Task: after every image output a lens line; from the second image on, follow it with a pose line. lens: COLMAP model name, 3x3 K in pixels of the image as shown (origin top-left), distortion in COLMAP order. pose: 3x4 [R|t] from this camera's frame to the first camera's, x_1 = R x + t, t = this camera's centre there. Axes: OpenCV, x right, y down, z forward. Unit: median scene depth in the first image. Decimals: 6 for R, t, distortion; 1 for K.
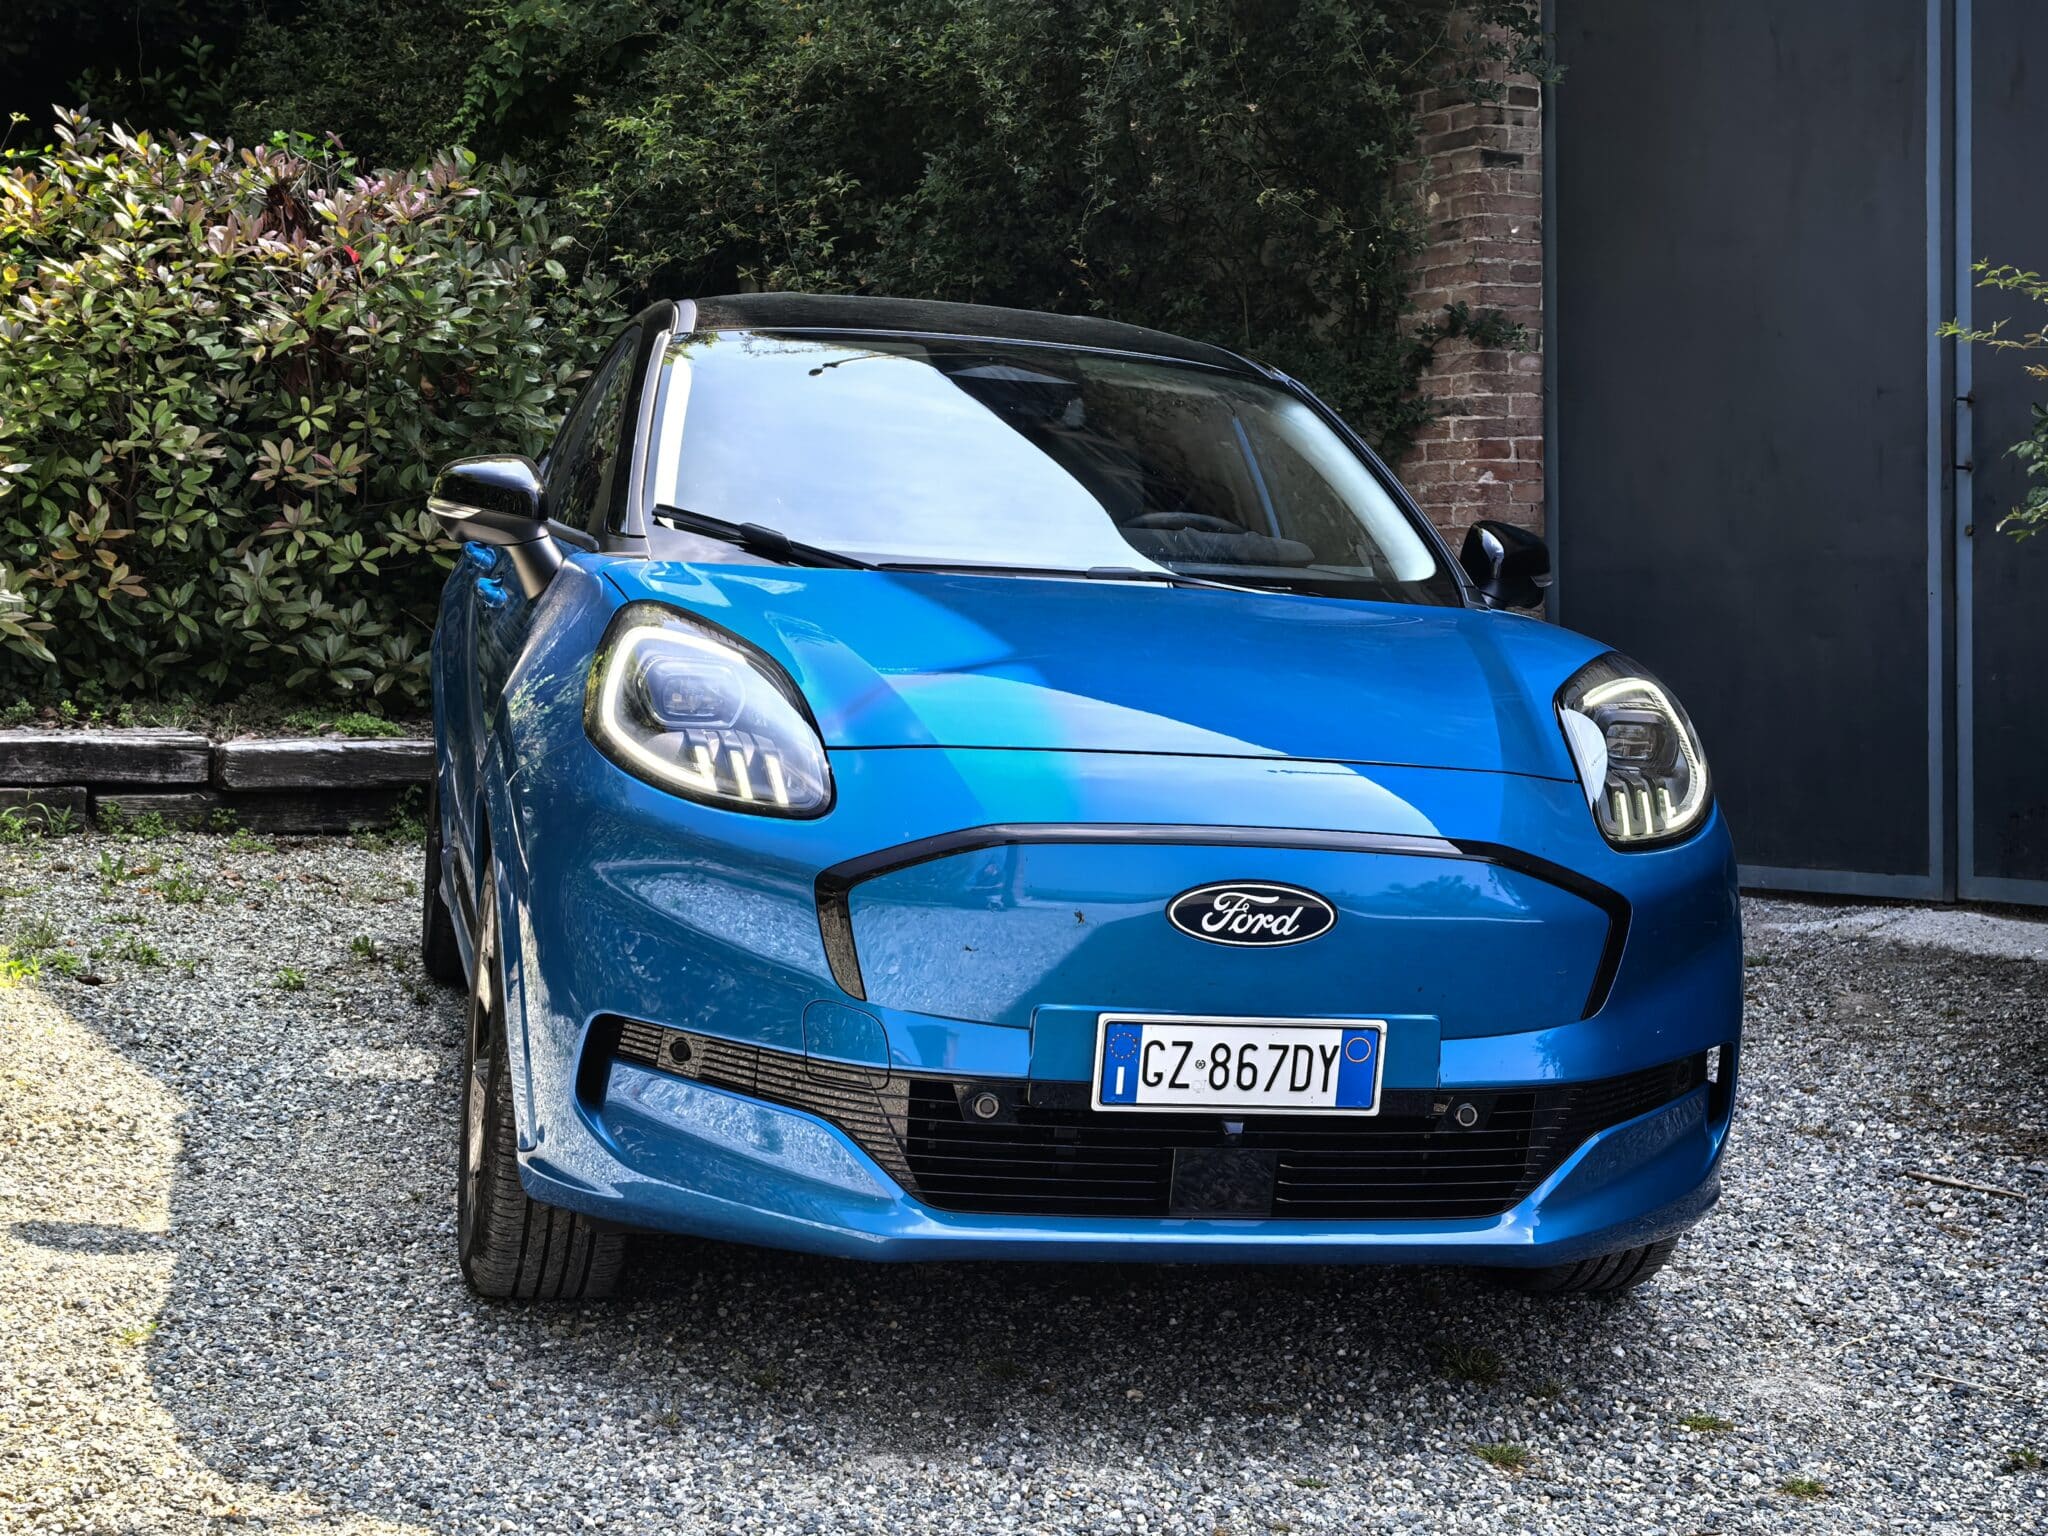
lens RADIAL K [[2867.1, 0, 1024.0], [0, 2867.1, 768.0], [0, 0, 1]] dist [0.086322, -0.064333]
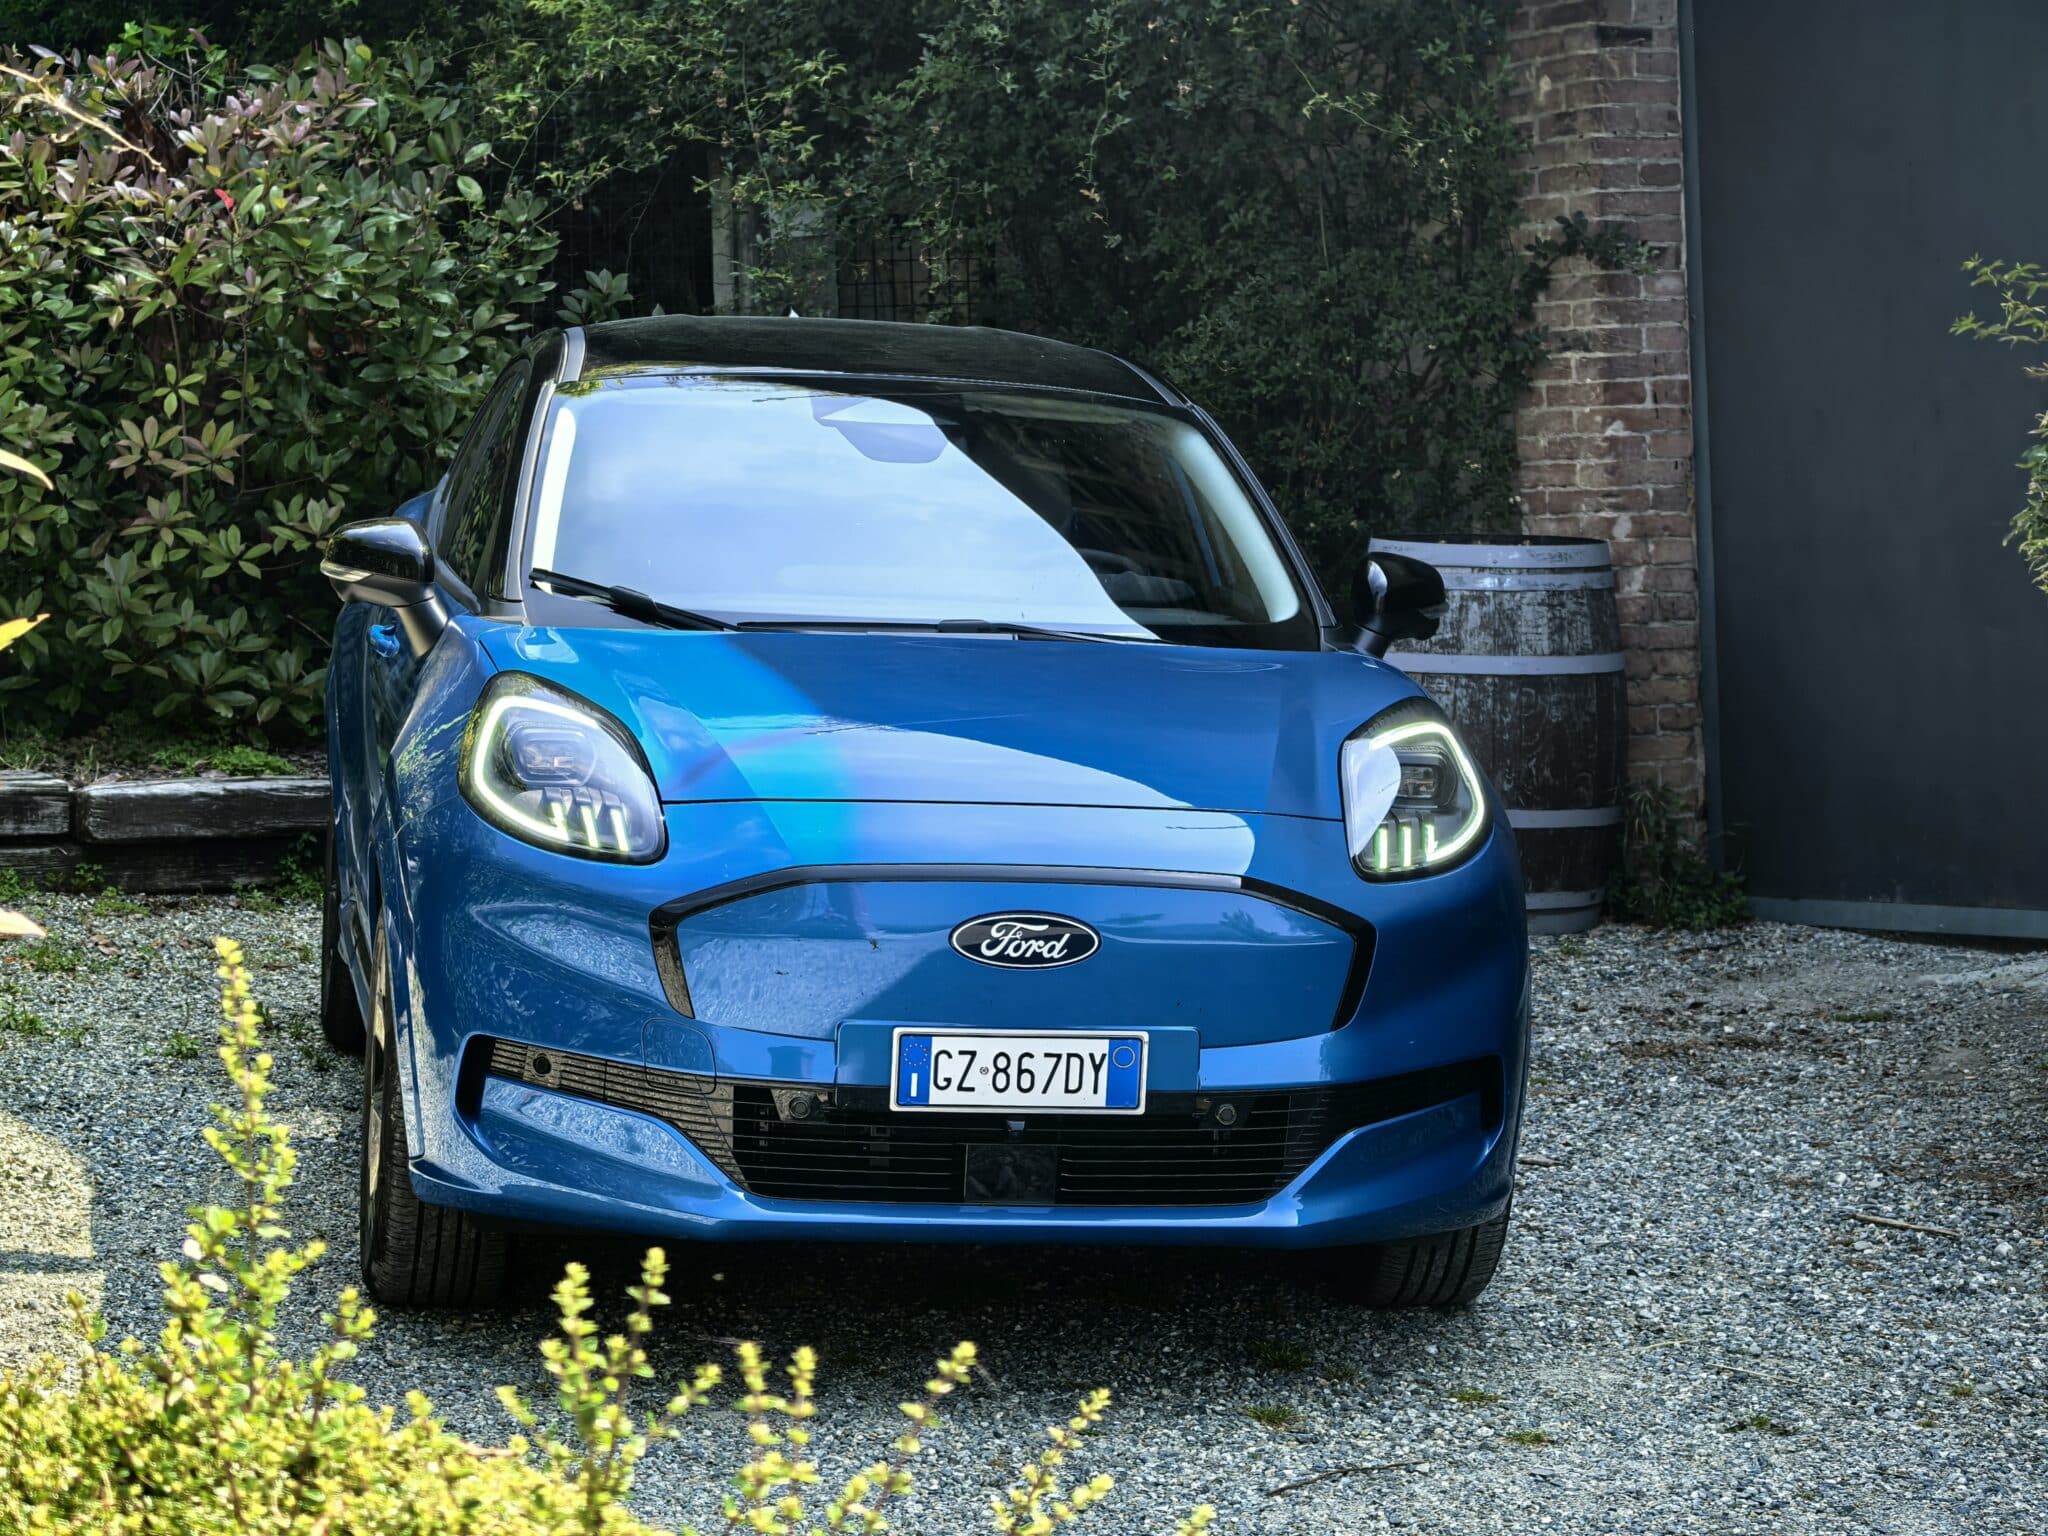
lens RADIAL K [[5633.2, 0, 1024.0], [0, 5633.2, 768.0], [0, 0, 1]] dist [-0.209930, 4.907800]
pose [[0.996697, -0.016888, -0.079434, 0.160787], [0.016891, 0.999857, -0.000642, -0.010628], [0.079433, -0.000701, 0.996840, -0.782261]]
